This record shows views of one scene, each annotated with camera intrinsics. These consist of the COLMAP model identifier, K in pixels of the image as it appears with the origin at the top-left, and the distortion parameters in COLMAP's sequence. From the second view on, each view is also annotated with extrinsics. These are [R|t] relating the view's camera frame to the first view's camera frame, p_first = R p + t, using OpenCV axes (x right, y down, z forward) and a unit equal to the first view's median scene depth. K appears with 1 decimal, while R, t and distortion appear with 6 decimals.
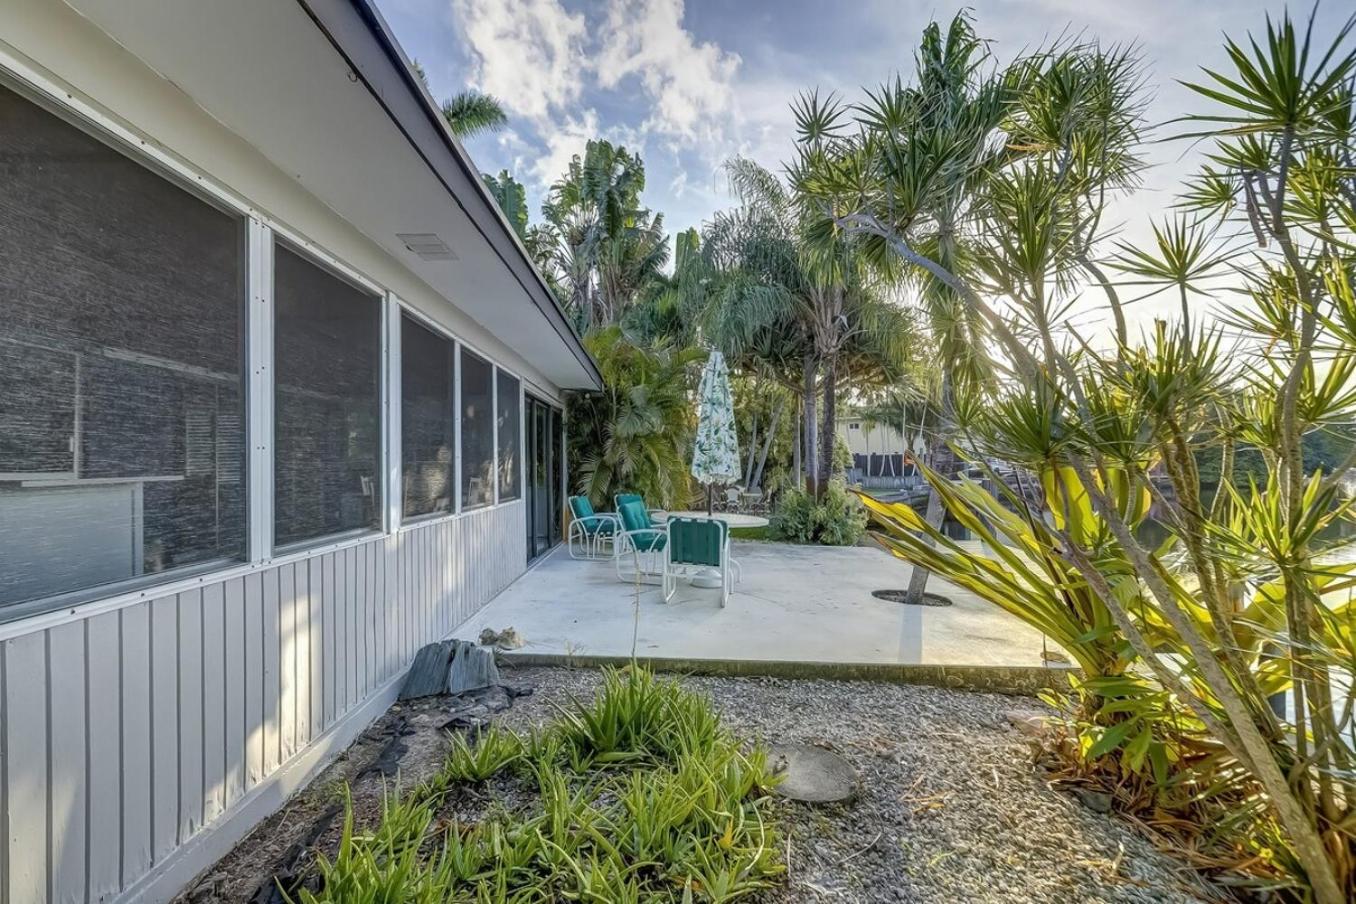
lens RADIAL K [[608.4, 0, 679.5], [0, 608.4, 453.5], [0, 0, 1]] dist [0.007725, 0.000922]
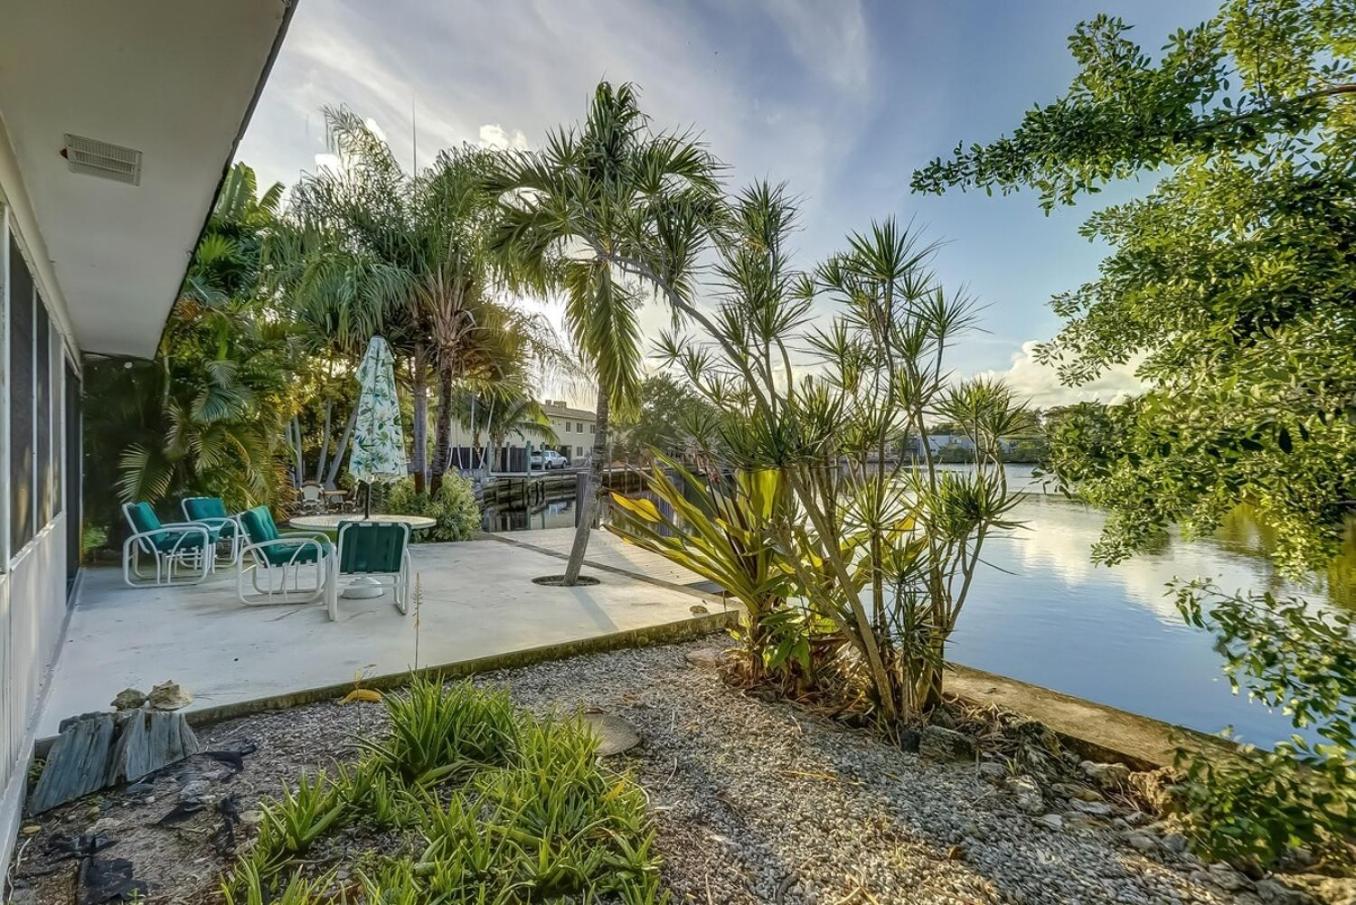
lens RADIAL K [[608.4, 0, 679.4], [0, 608.4, 461.8], [0, 0, 1]] dist [0.007725, 0.000922]
pose [[0.764938, 0.003359, 0.644095, -0.206867], [-0.020570, 0.999604, 0.019216, -0.010355], [-0.643775, -0.027949, 0.764704, 0.013570]]
